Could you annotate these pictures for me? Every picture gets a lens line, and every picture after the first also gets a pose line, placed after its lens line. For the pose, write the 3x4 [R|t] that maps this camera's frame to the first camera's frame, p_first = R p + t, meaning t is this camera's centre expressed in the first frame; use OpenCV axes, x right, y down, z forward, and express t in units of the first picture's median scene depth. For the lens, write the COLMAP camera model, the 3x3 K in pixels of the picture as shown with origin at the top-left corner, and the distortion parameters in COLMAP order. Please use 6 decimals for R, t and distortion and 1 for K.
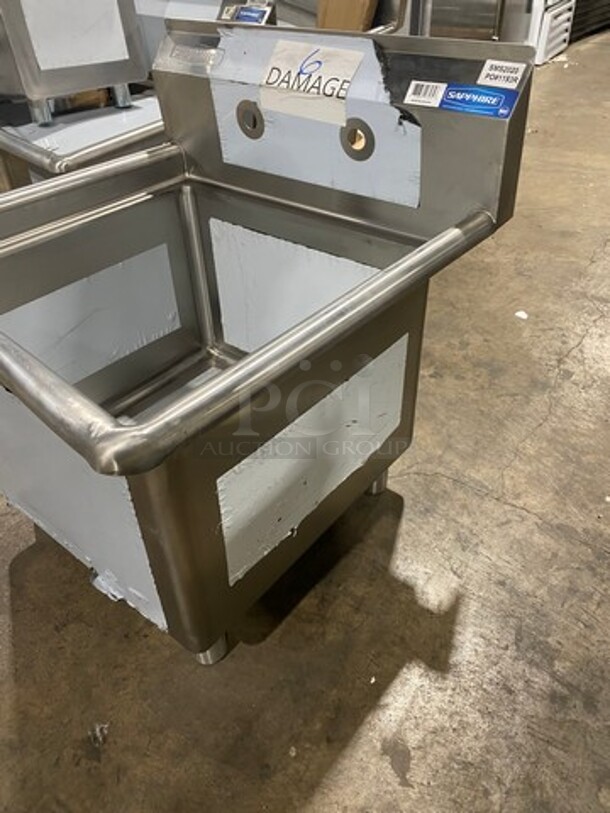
lens RADIAL K [[631.8, 0, 309.0], [0, 631.8, 384.9], [0, 0, 1]] dist [0.036743, -0.007959]
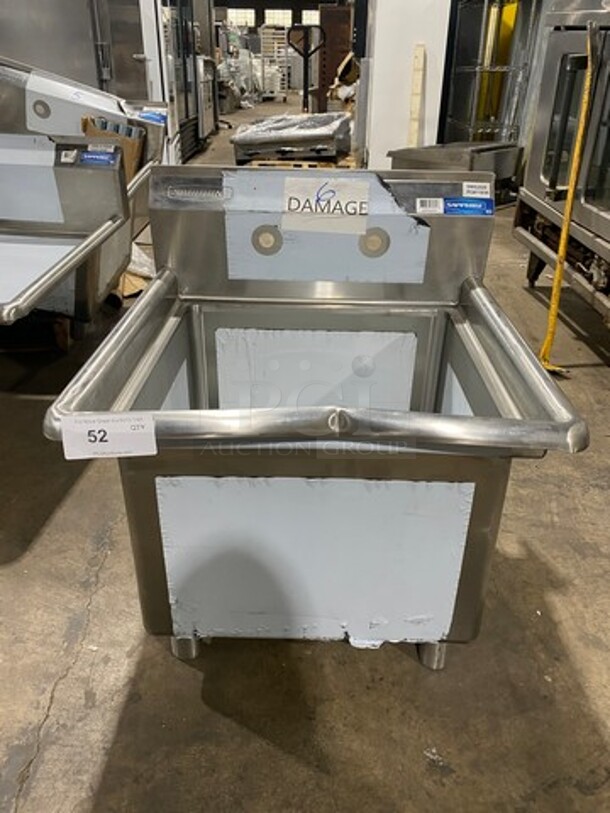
lens RADIAL K [[623.2, 0, 306.4], [0, 623.2, 393.5], [0, 0, 1]] dist [0.046614, -0.000038]
pose [[0.785435, -0.244346, 0.568672, -0.868227], [0.327730, 0.943591, -0.047212, -0.067176], [-0.525057, 0.223453, 0.821209, 0.055171]]
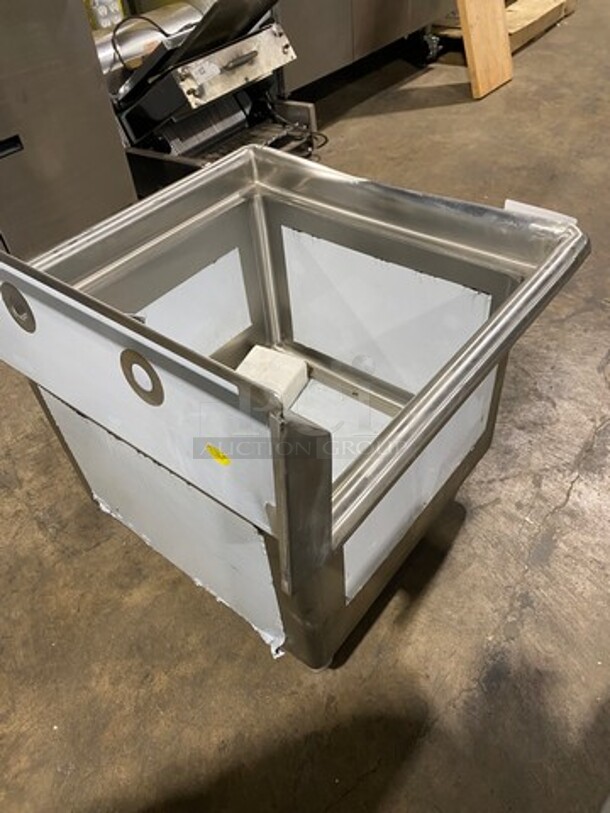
lens RADIAL K [[631.8, 0, 309.0], [0, 631.8, 384.9], [0, 0, 1]] dist [0.036743, -0.007959]
pose [[-0.994517, 0.080944, 0.066216, -0.316086], [0.080422, 0.187213, 0.979022, -1.092649], [0.066850, 0.978979, -0.192697, 1.248203]]
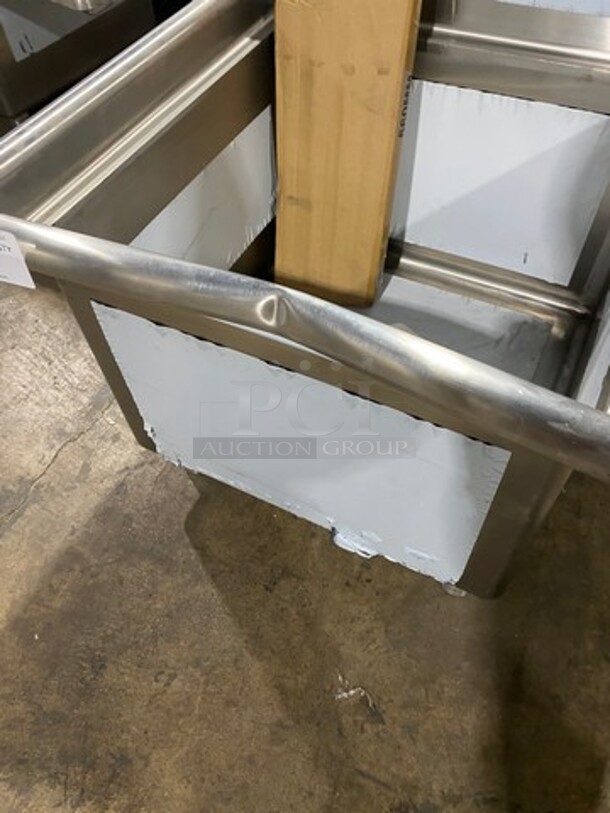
lens RADIAL K [[631.8, 0, 309.0], [0, 631.8, 384.9], [0, 0, 1]] dist [0.036743, -0.007959]
pose [[0.984396, -0.154664, 0.083927, -0.377089], [0.123824, 0.947712, 0.294125, -0.154452], [-0.125029, -0.279143, 0.952075, 0.219320]]
